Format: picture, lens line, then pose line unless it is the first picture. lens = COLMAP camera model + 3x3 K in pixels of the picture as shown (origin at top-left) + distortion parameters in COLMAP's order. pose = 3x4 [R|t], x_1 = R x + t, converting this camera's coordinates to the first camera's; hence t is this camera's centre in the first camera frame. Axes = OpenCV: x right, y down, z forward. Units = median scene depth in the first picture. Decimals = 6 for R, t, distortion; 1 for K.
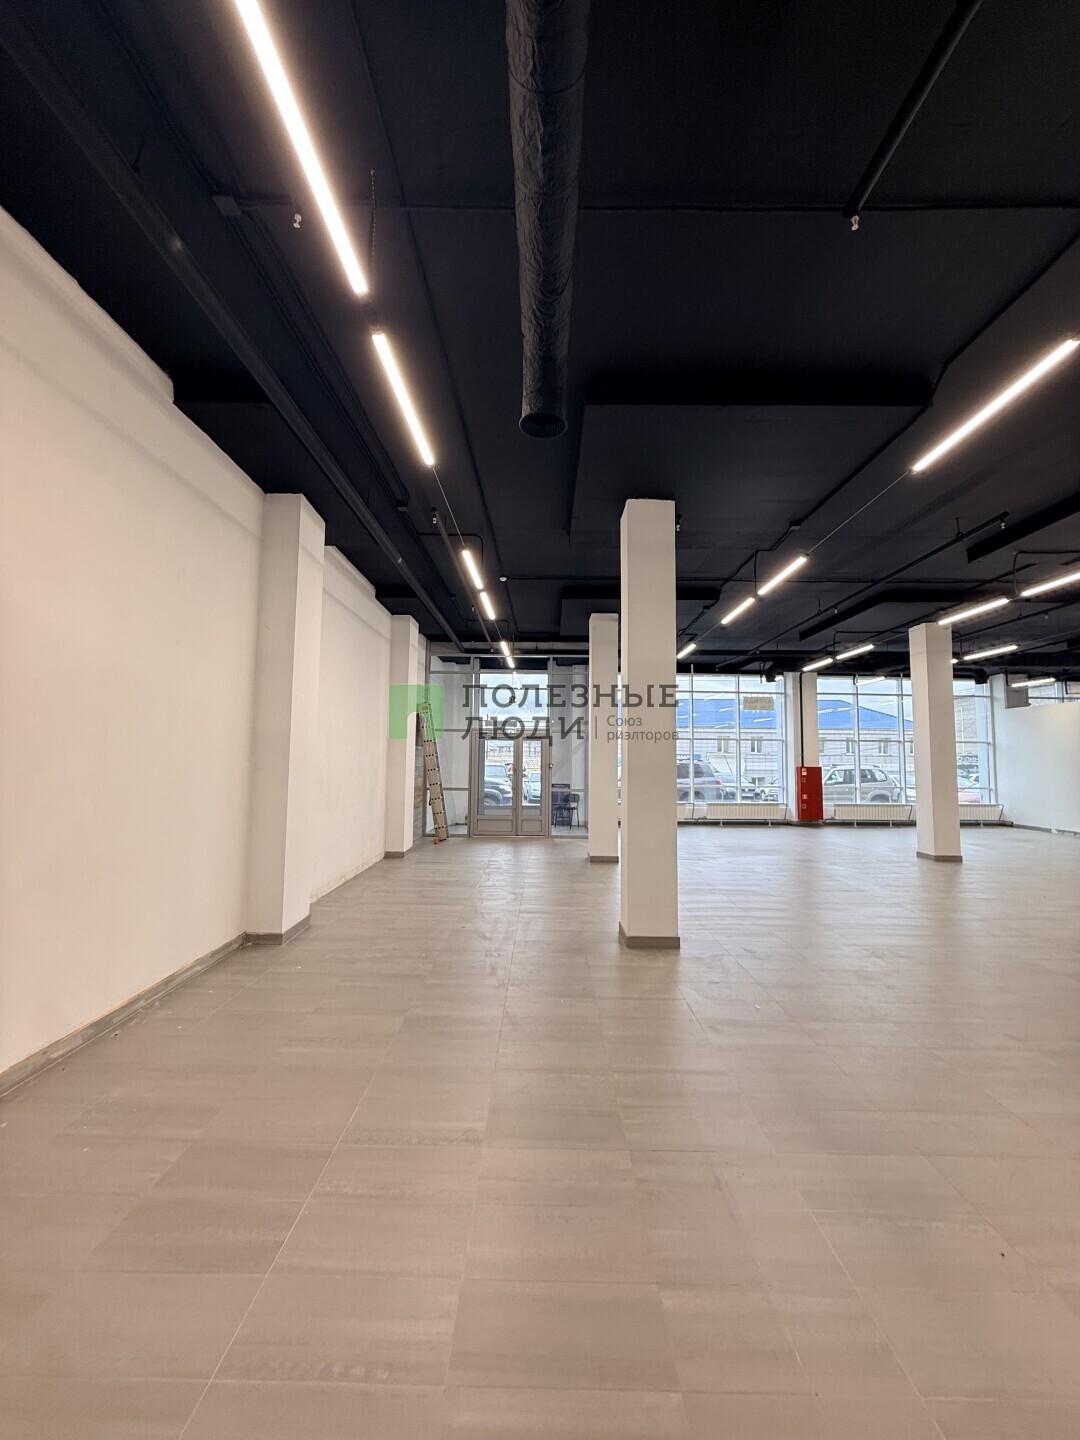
lens RADIAL K [[570.8, 0, 541.0], [0, 570.8, 716.0], [0, 0, 1]] dist [-0.003129, 0.000928]
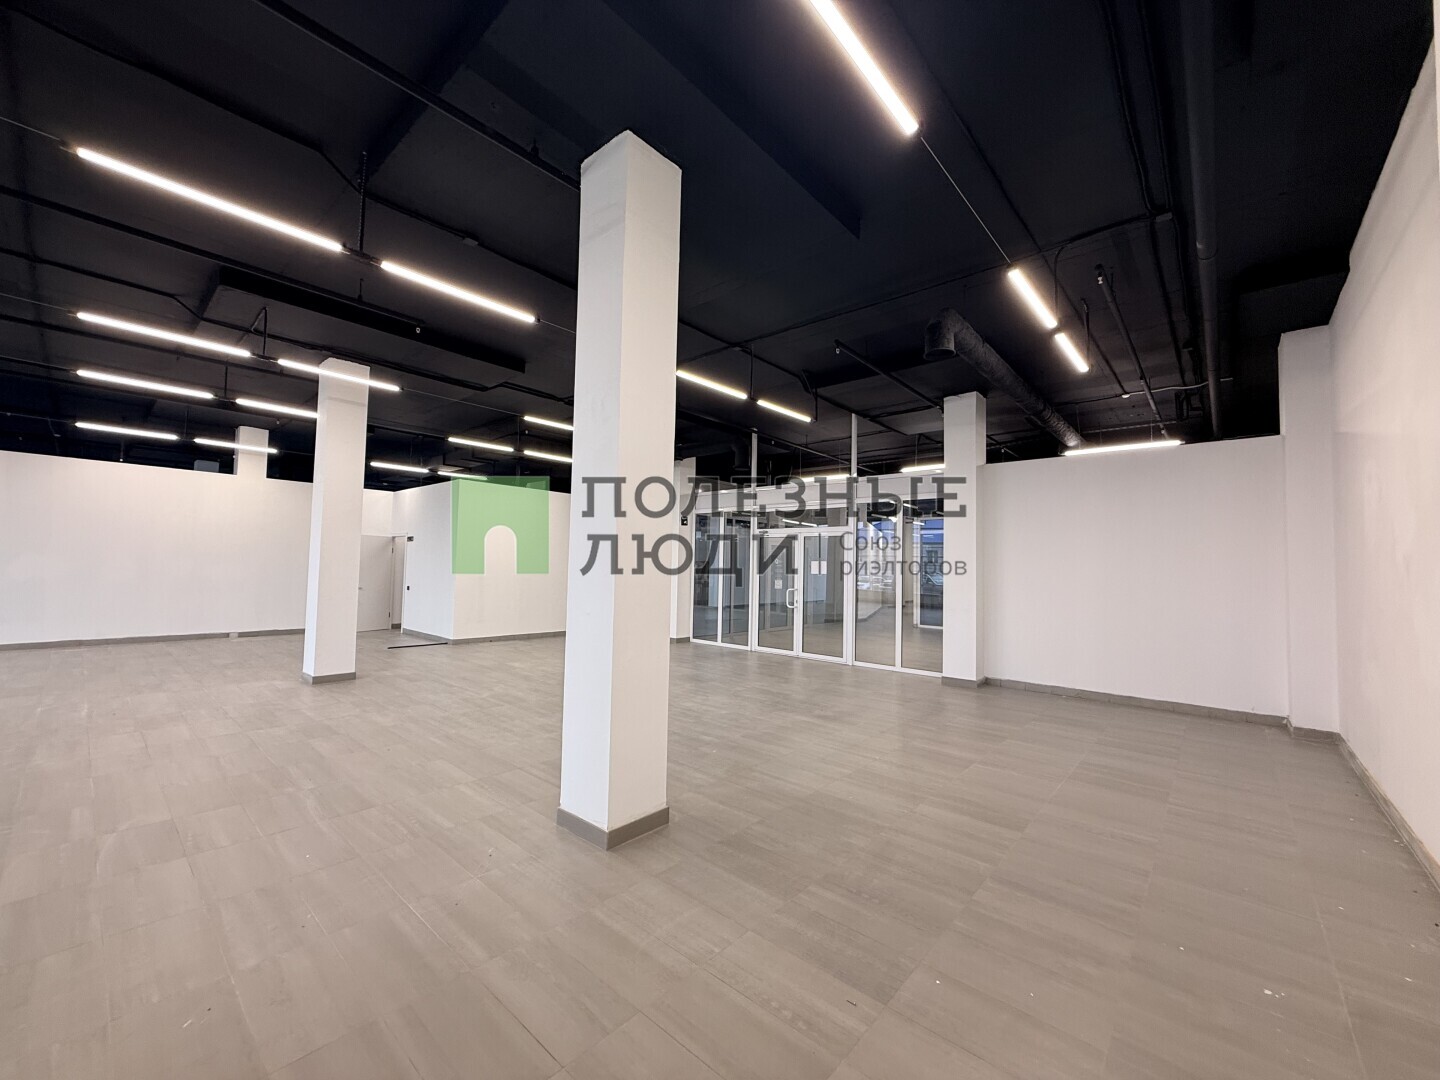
lens RADIAL K [[570.8, 0, 720.2], [0, 570.8, 536.7], [0, 0, 1]] dist [-0.003129, 0.000928]
pose [[-0.752948, 0.006223, 0.658050, -0.118613], [-0.081251, 0.991425, -0.102344, 0.043526], [-0.653044, -0.130527, -0.745986, 0.513348]]
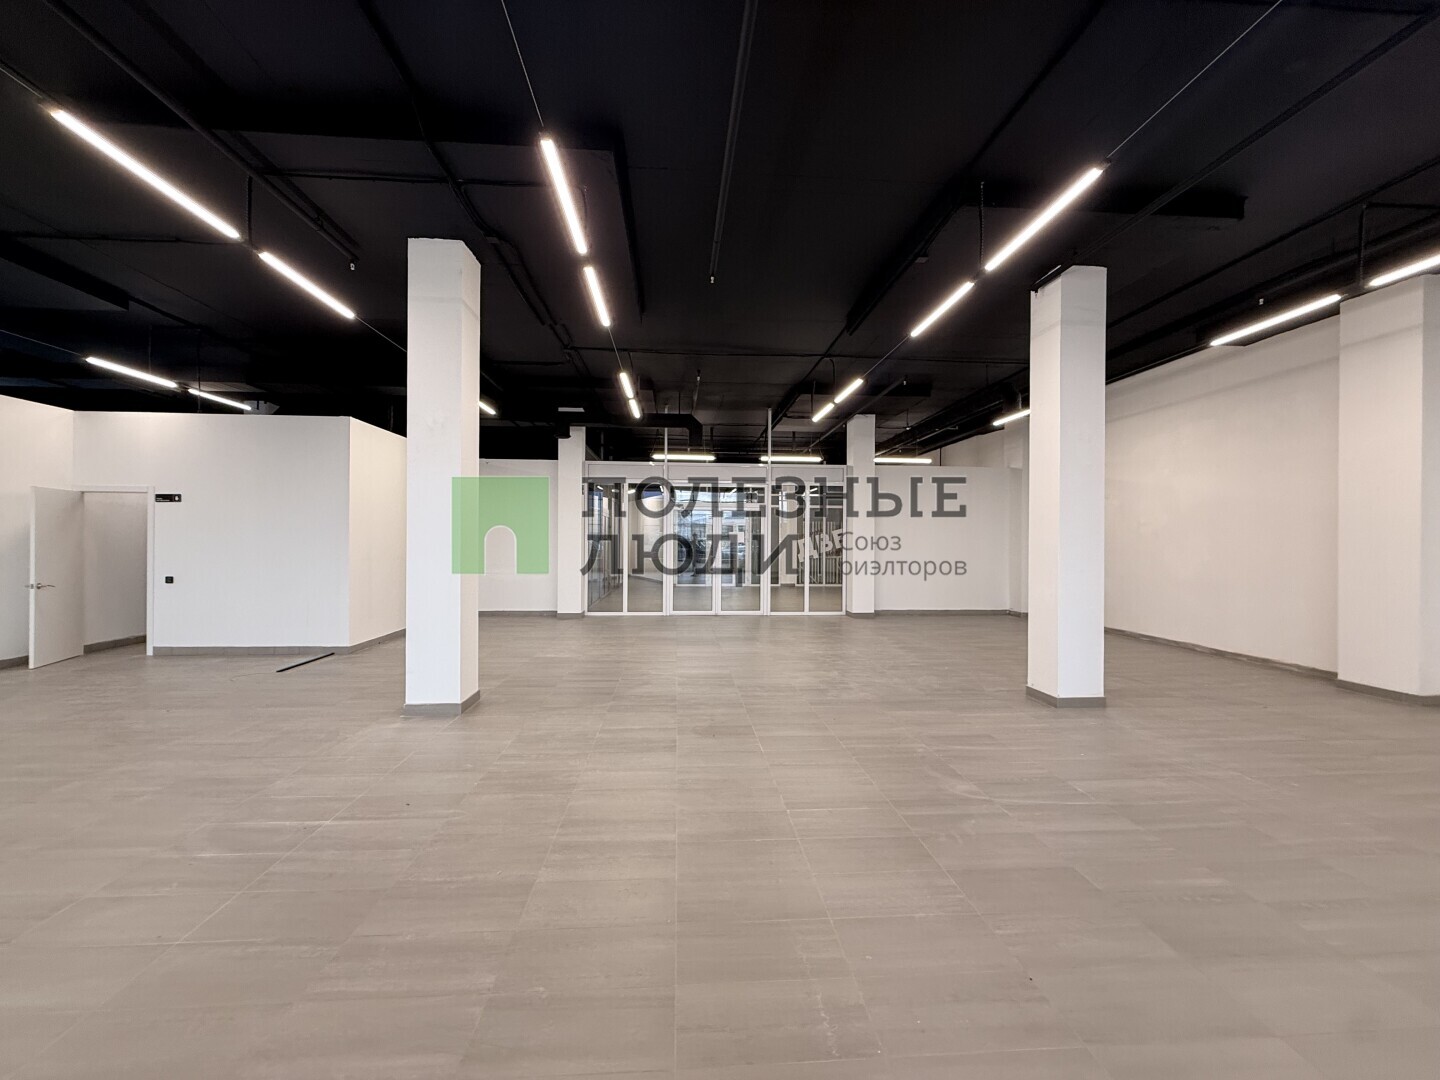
lens RADIAL K [[570.8, 0, 713.3], [0, 570.8, 542.1], [0, 0, 1]] dist [-0.003129, 0.000928]
pose [[-0.997273, -0.018269, -0.071509, 0.327959], [-0.013030, 0.997243, -0.073047, 0.066422], [0.072646, -0.071916, -0.994762, 0.714932]]
